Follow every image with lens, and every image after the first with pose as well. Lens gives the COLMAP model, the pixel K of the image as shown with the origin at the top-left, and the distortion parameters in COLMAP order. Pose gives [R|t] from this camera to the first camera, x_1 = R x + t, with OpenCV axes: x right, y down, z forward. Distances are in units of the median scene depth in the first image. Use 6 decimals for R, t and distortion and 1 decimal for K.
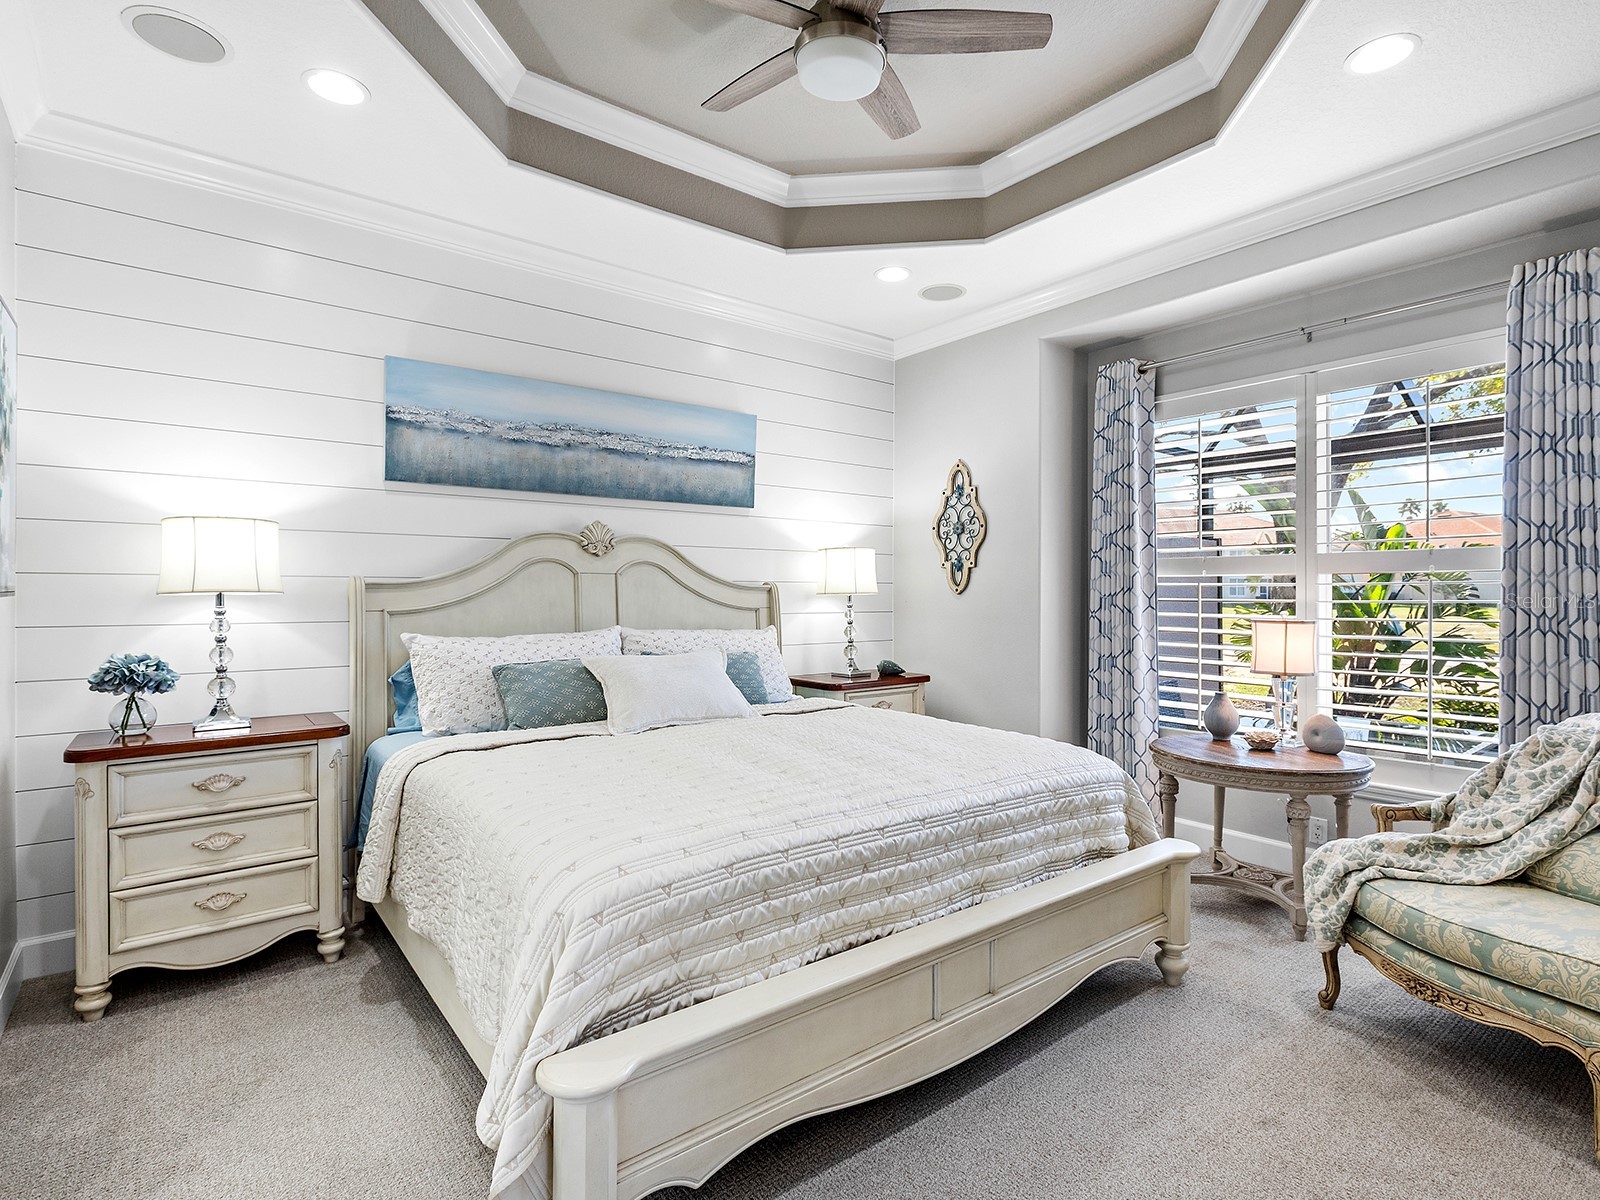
lens RADIAL K [[810.5, 0, 840.3], [0, 810.5, 609.2], [0, 0, 1]] dist [0.000229, -0.002434]
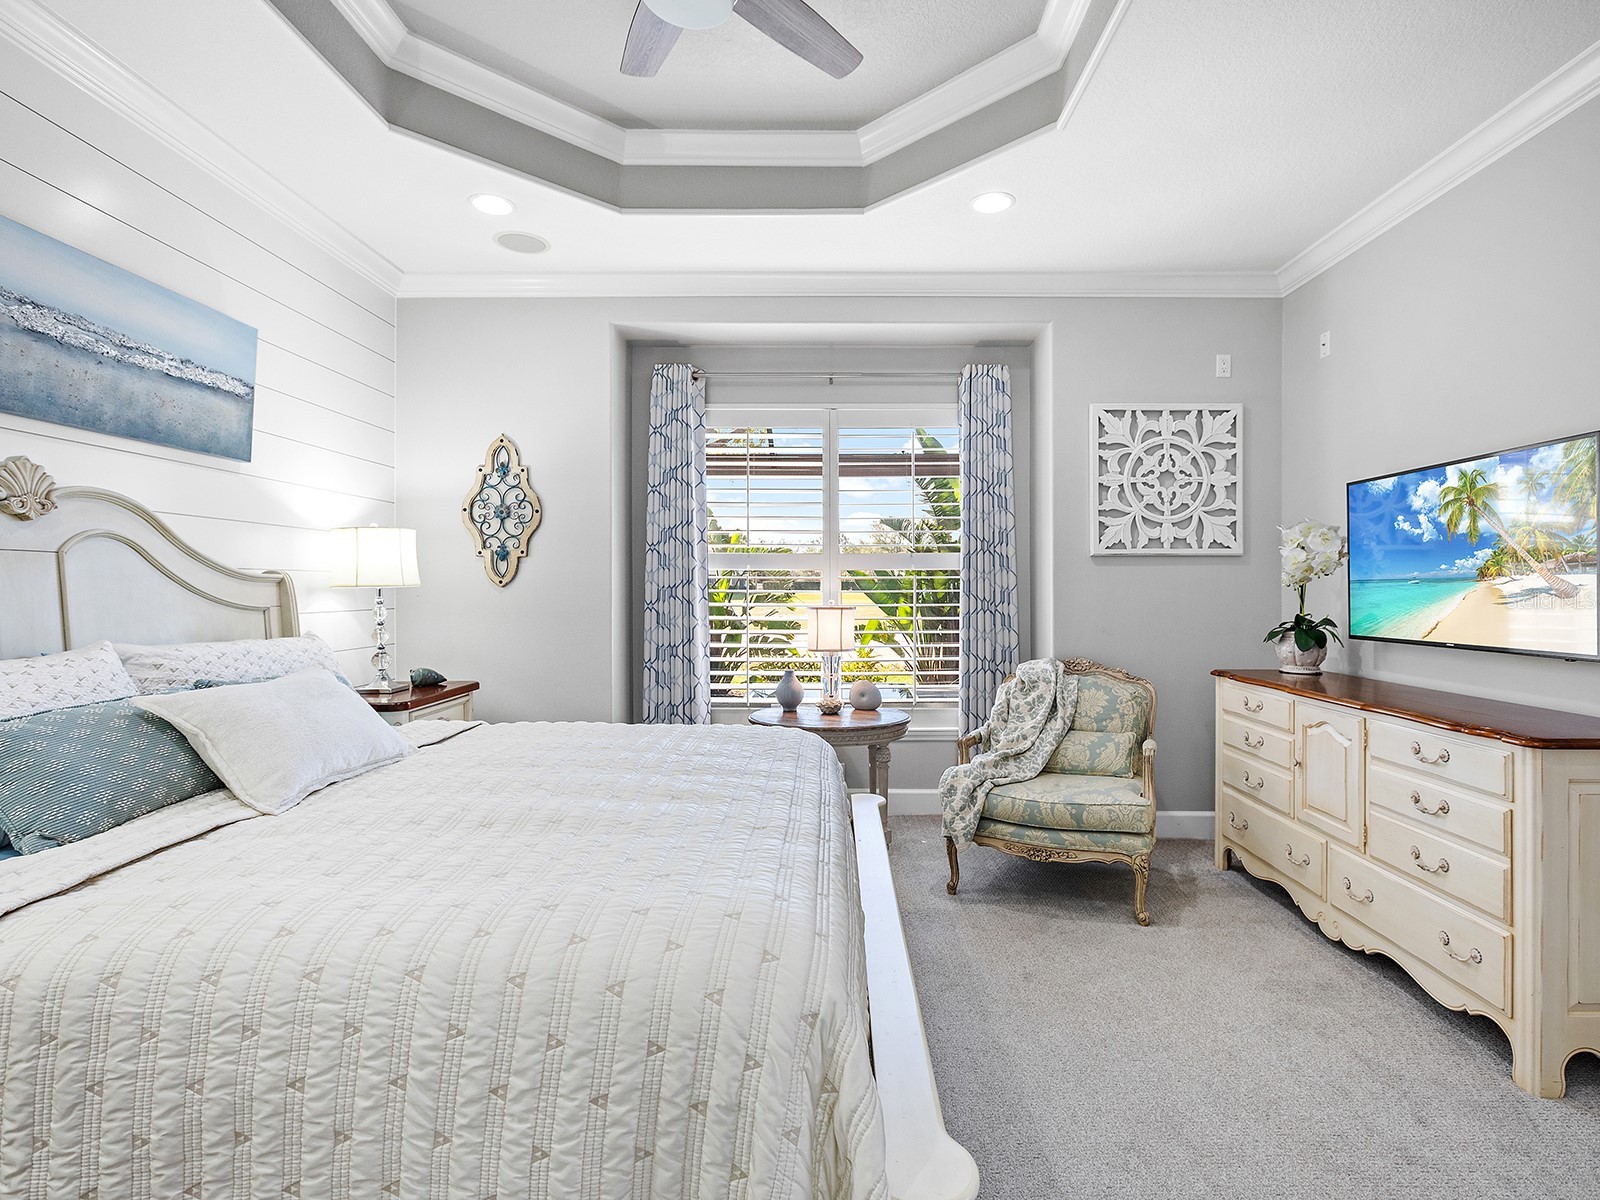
lens RADIAL K [[810.5, 0, 808.6], [0, 810.5, 602.2], [0, 0, 1]] dist [0.000229, -0.002434]
pose [[0.628660, -0.016466, 0.777506, -0.369937], [0.016402, 0.999834, 0.007912, -0.003825], [-0.777507, 0.007779, 0.628826, 0.212913]]
